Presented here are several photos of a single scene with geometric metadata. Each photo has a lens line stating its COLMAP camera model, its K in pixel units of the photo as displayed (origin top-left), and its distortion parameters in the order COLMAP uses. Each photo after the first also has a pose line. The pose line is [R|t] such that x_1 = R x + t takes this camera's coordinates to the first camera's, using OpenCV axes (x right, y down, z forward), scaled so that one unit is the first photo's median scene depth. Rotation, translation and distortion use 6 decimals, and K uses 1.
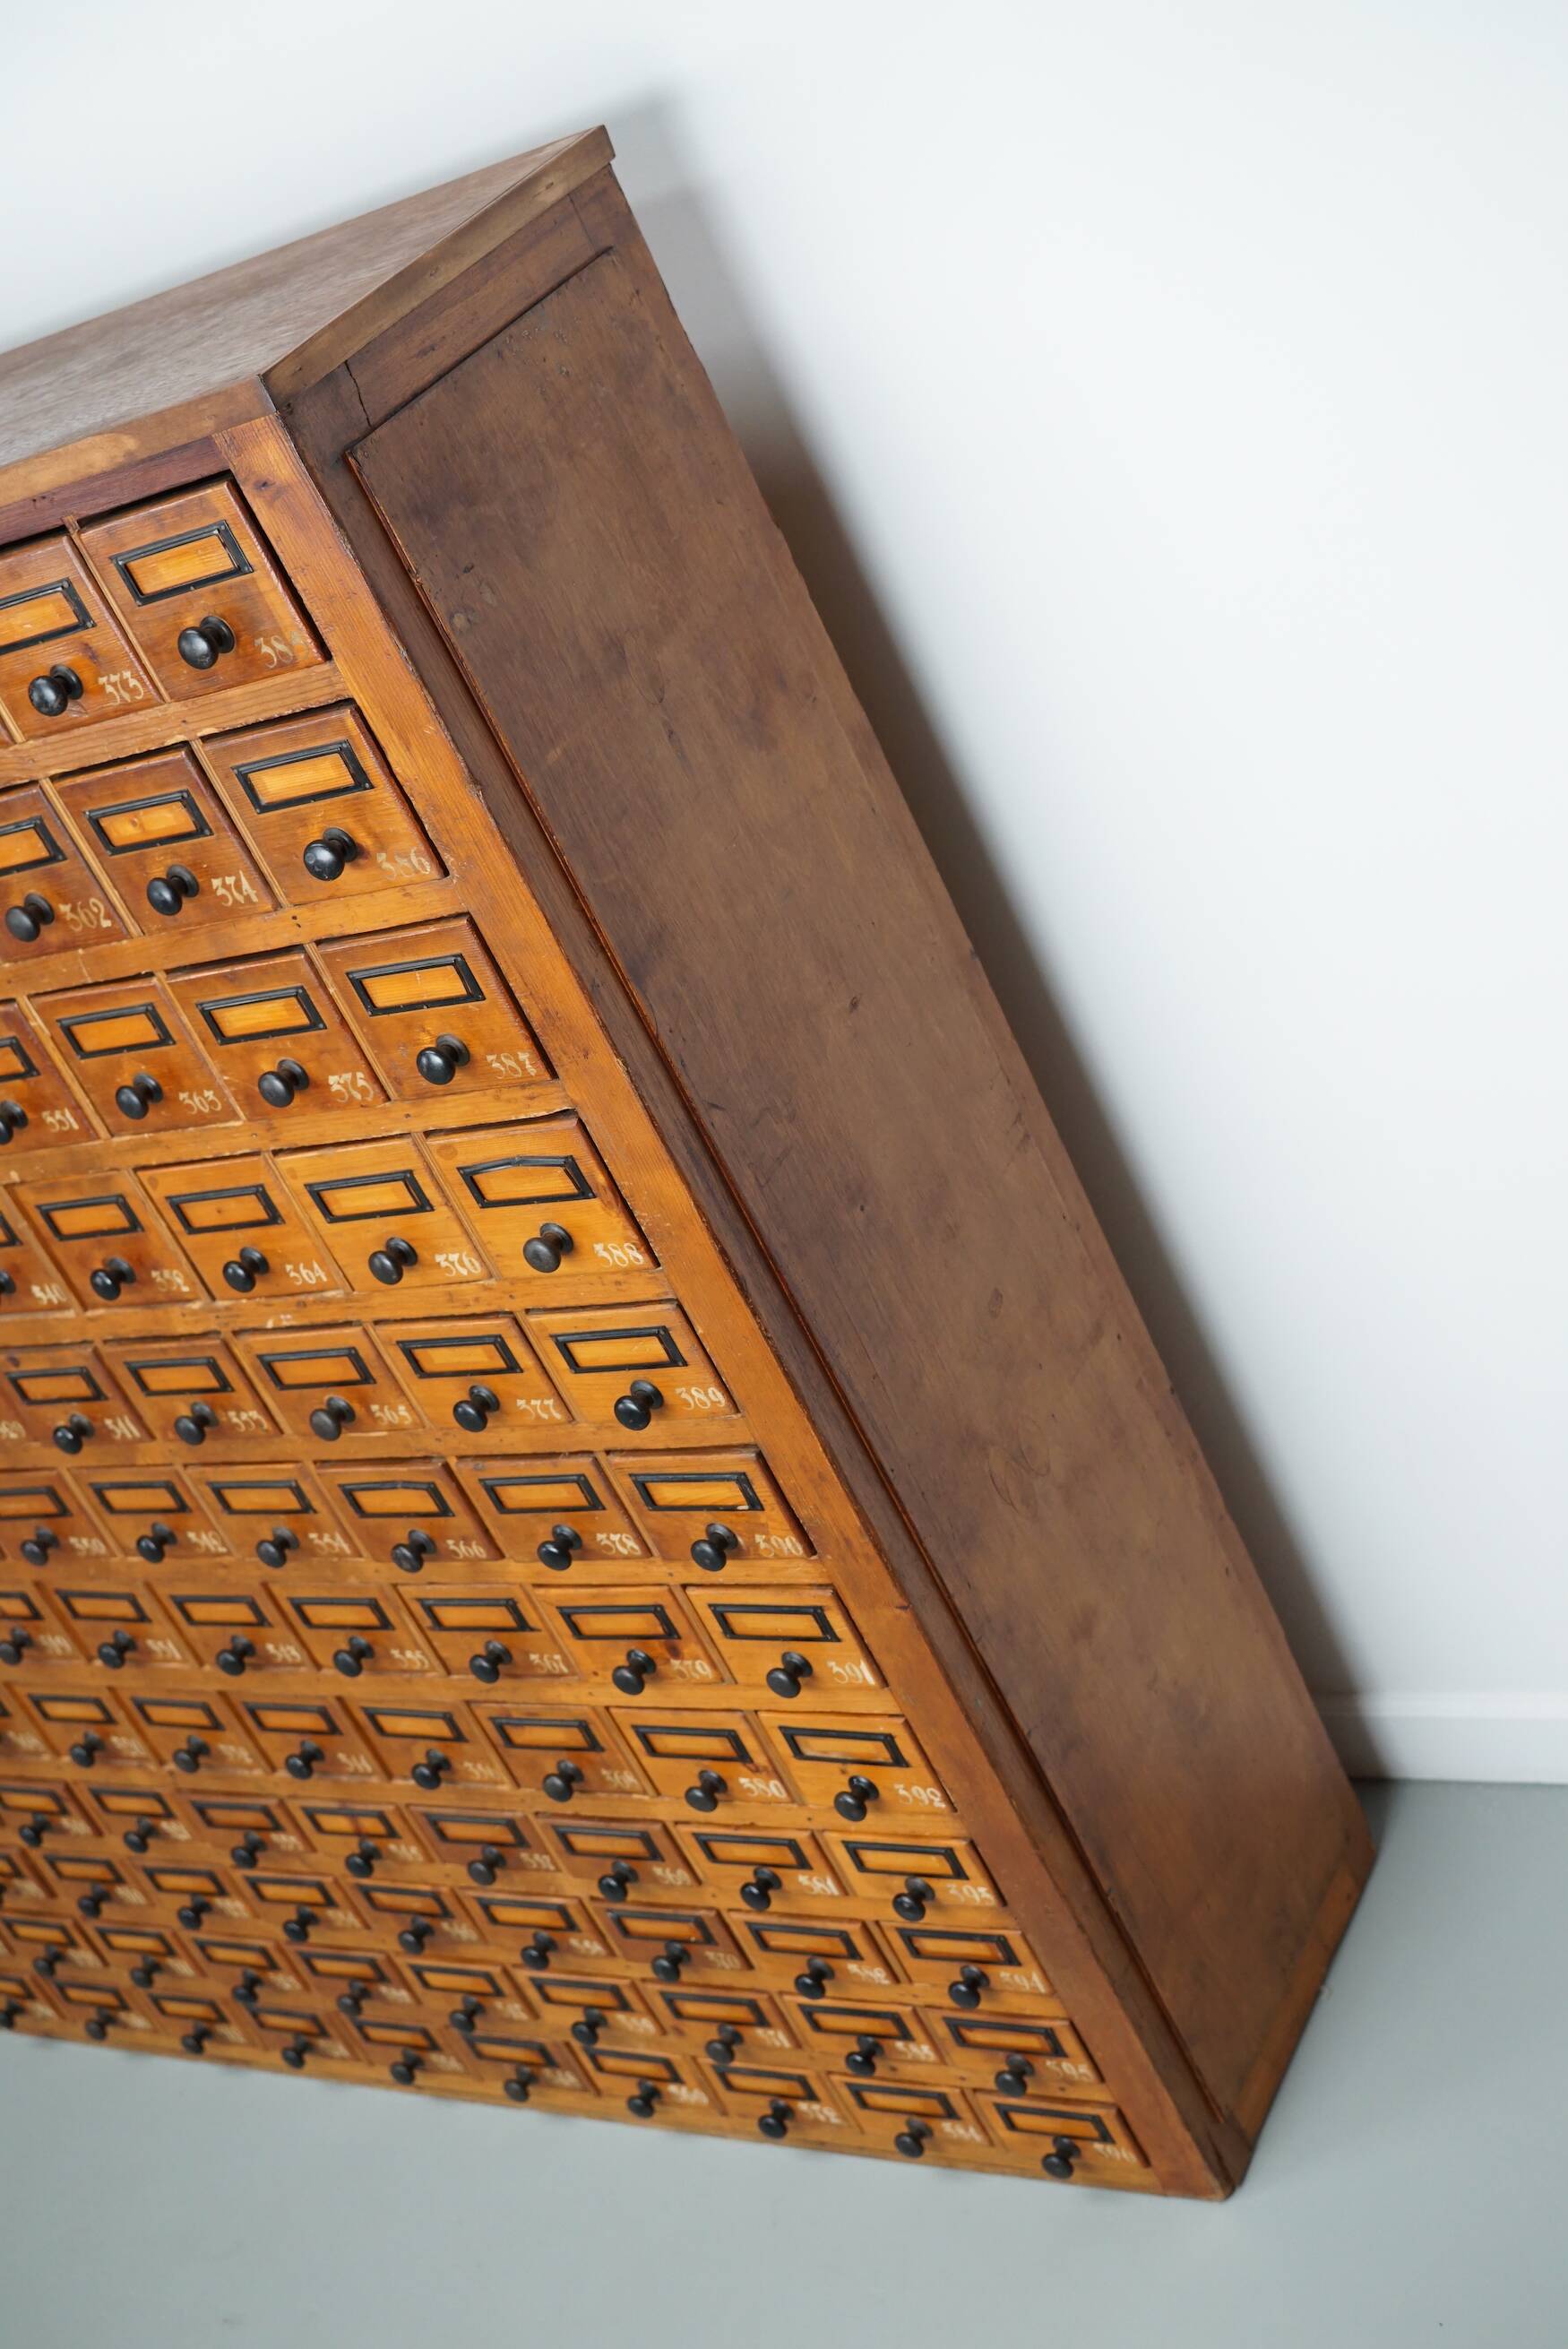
lens RADIAL K [[3031.2, 0, 775.9], [0, 3031.2, 1161.0], [0, 0, 1]] dist [-0.093317, 0.000000]
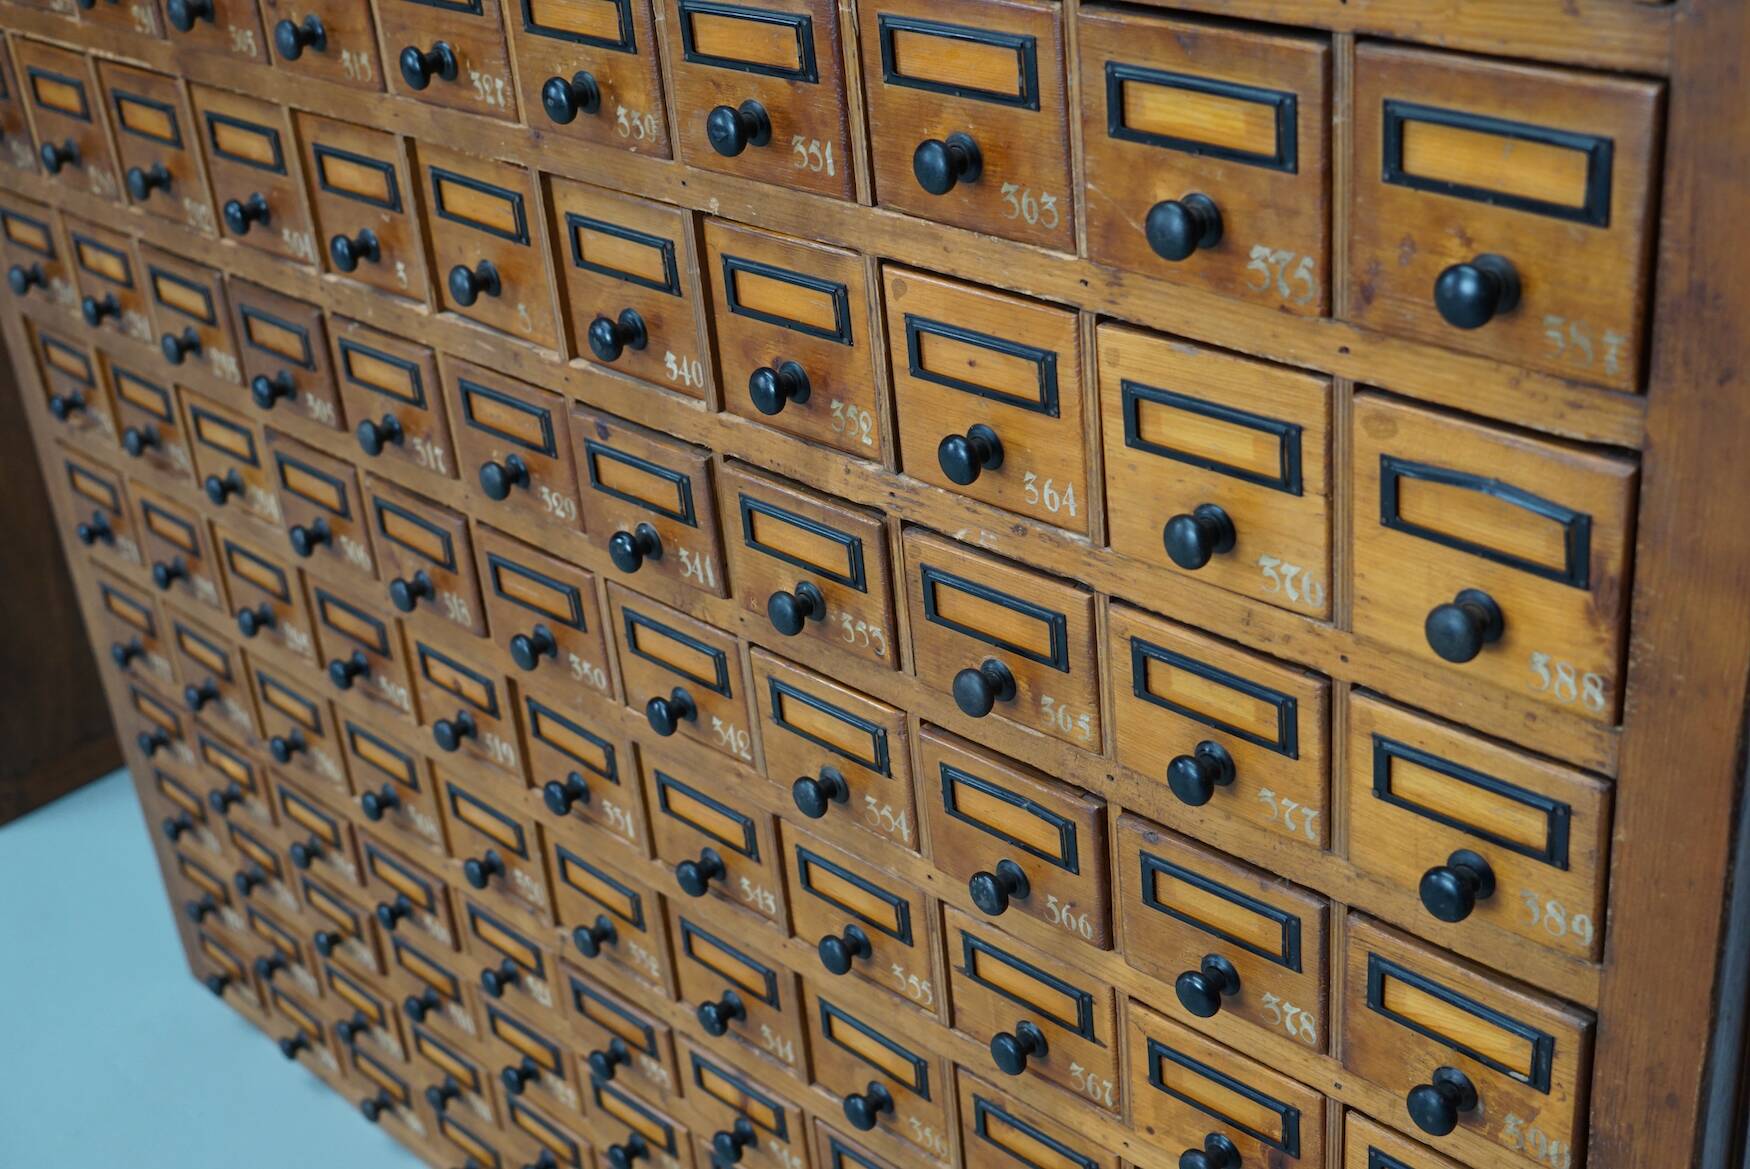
lens RADIAL K [[2258.5, 0, 869.1], [0, 2258.5, 591.9], [0, 0, 1]] dist [-0.093317, 0.000000]
pose [[0.909953, 0.408860, -0.069416, -0.156736], [-0.402898, 0.911228, 0.085659, 0.031483], [0.098276, -0.049979, 0.993903, 0.501764]]
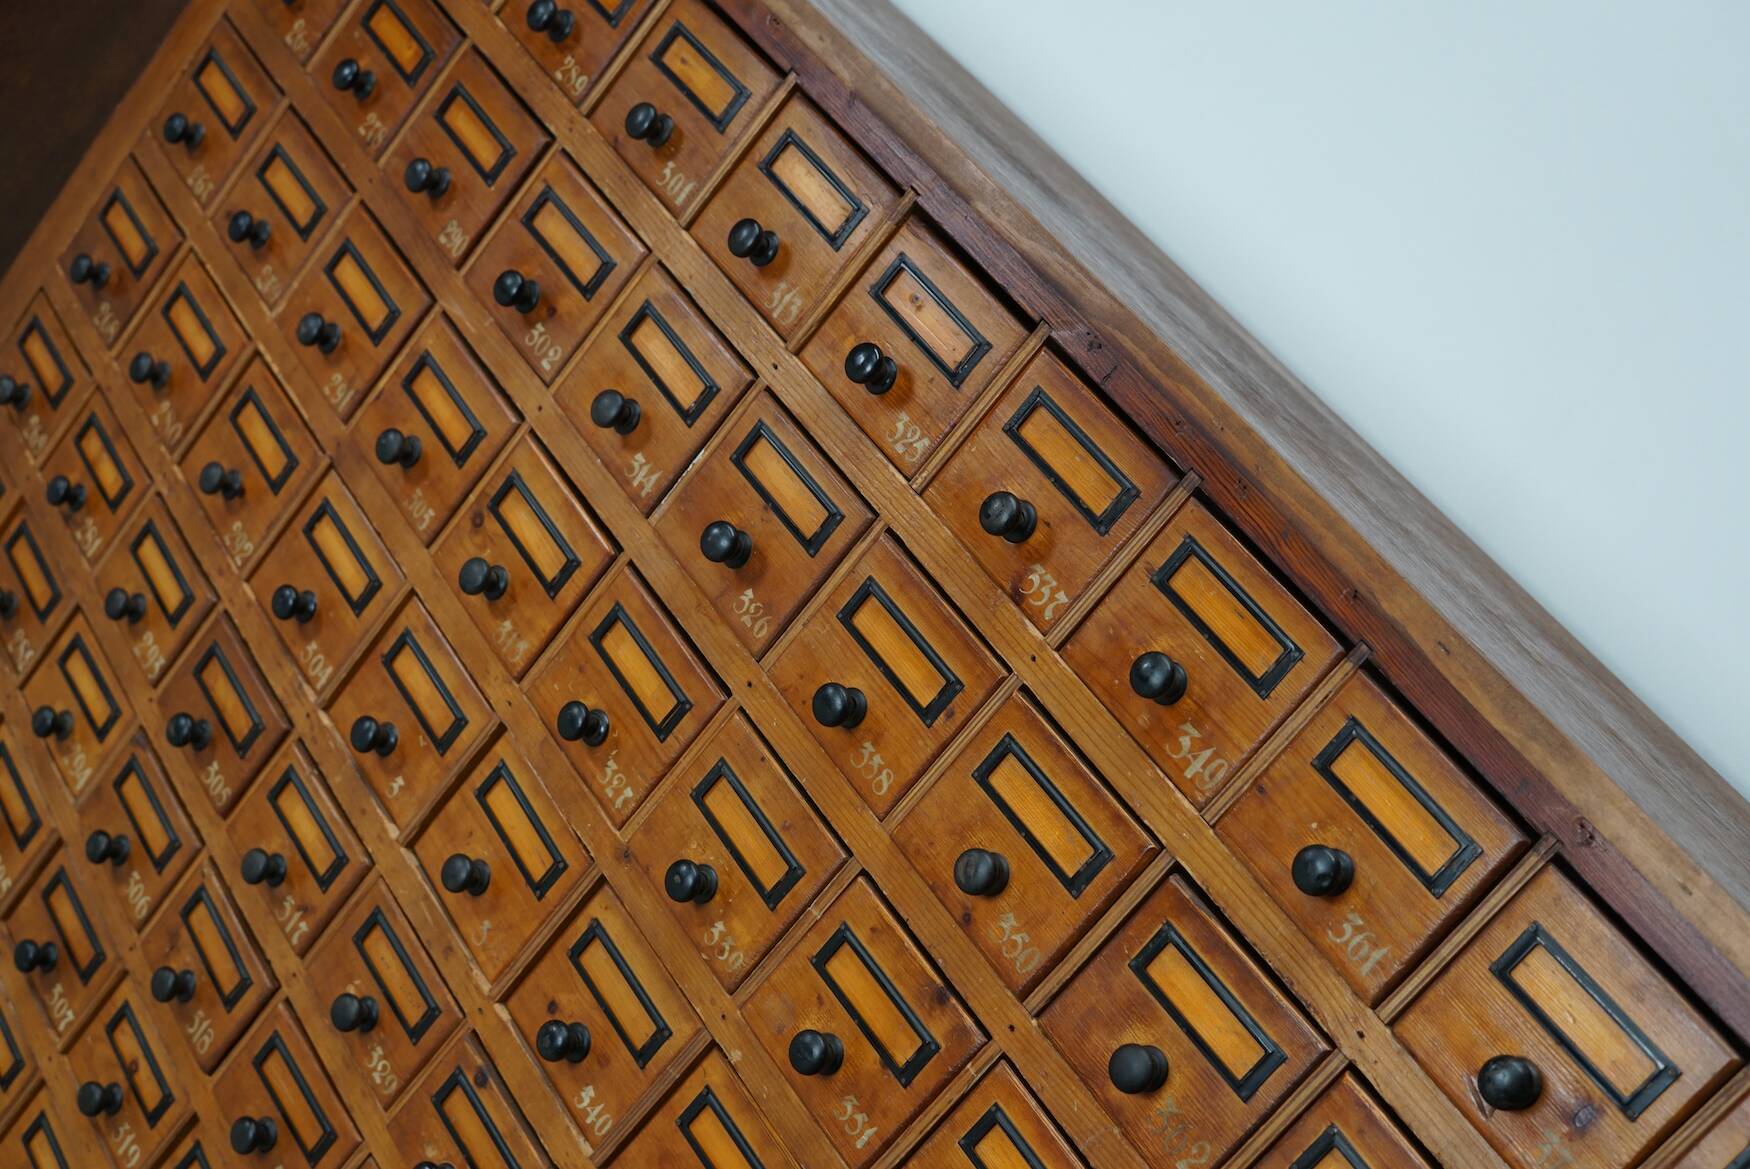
lens RADIAL K [[2258.5, 0, 867.3], [0, 2258.5, 593.9], [0, 0, 1]] dist [-0.093317, 0.000000]
pose [[0.432248, 0.900822, 0.040997, -0.415849], [-0.877686, 0.430710, -0.210135, 0.053124], [-0.206952, 0.054847, 0.976812, 0.425750]]
